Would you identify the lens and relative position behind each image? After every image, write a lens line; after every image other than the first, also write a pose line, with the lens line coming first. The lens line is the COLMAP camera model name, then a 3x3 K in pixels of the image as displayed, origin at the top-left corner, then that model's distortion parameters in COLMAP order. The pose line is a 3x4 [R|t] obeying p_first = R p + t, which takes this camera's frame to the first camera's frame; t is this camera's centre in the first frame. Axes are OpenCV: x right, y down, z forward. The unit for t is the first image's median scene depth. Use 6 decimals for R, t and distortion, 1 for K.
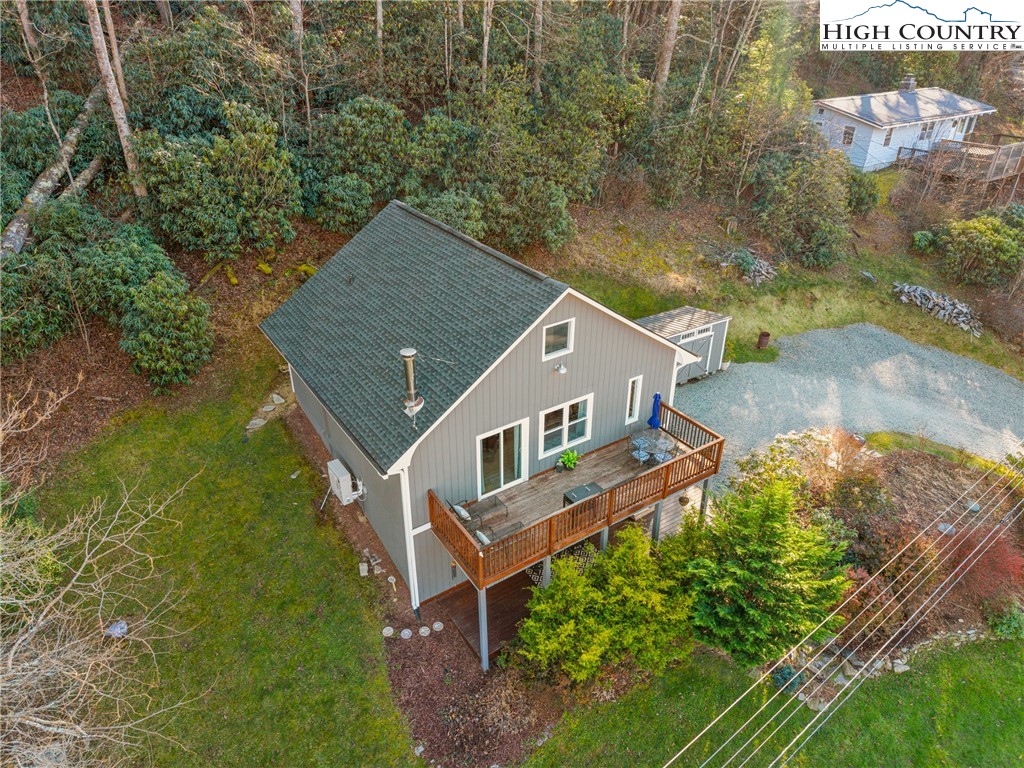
lens RADIAL K [[695.1, 0, 512.0], [0, 695.1, 384.0], [0, 0, 1]] dist [-0.001835, -0.002198]
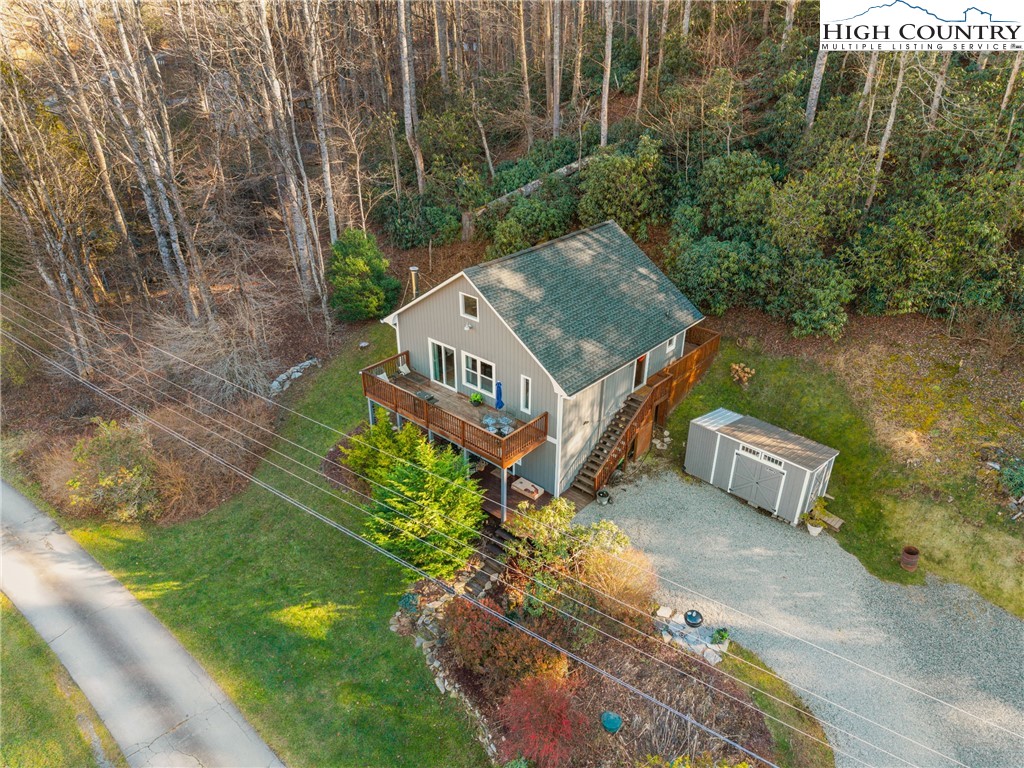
lens RADIAL K [[695.1, 0, 512.0], [0, 695.1, 384.0], [0, 0, 1]] dist [-0.001835, -0.002198]
pose [[0.247932, 0.463550, -0.850677, 1.311897], [-0.476760, 0.822784, 0.309397, -0.396148], [0.843344, 0.328859, 0.424997, 0.453935]]
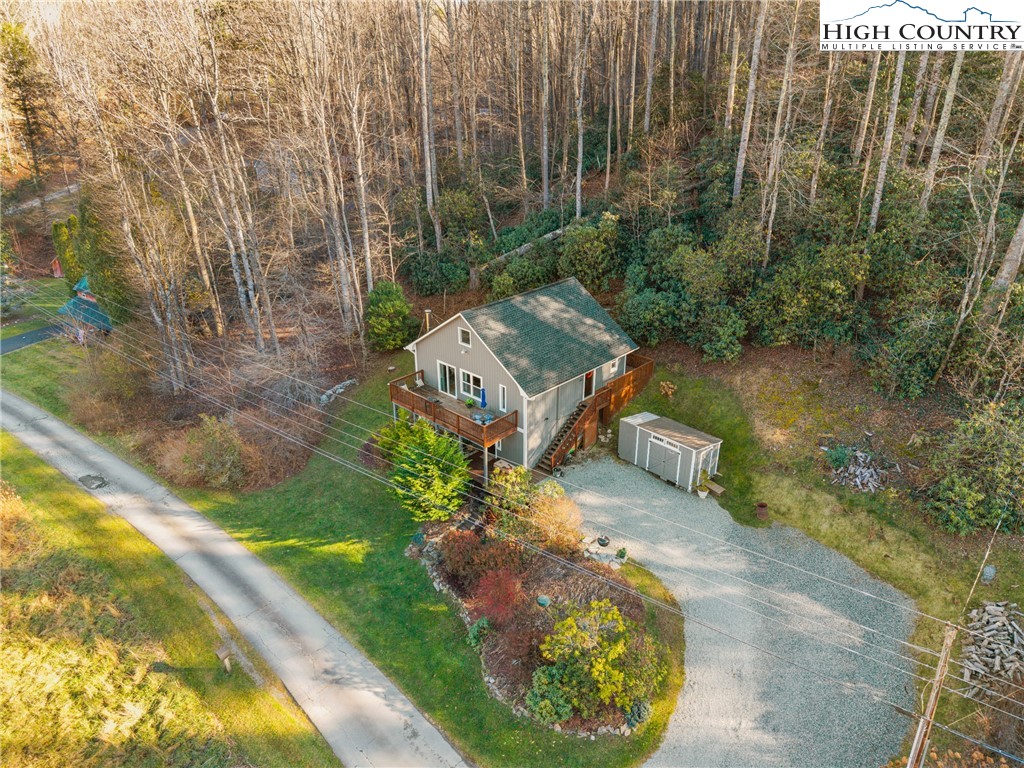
lens RADIAL K [[695.1, 0, 512.0], [0, 695.1, 384.0], [0, 0, 1]] dist [-0.001835, -0.002198]
pose [[0.210457, 0.411648, -0.886709, 1.882734], [-0.474596, 0.835991, 0.275459, -0.552527], [0.854673, 0.362857, 0.371307, 0.346827]]
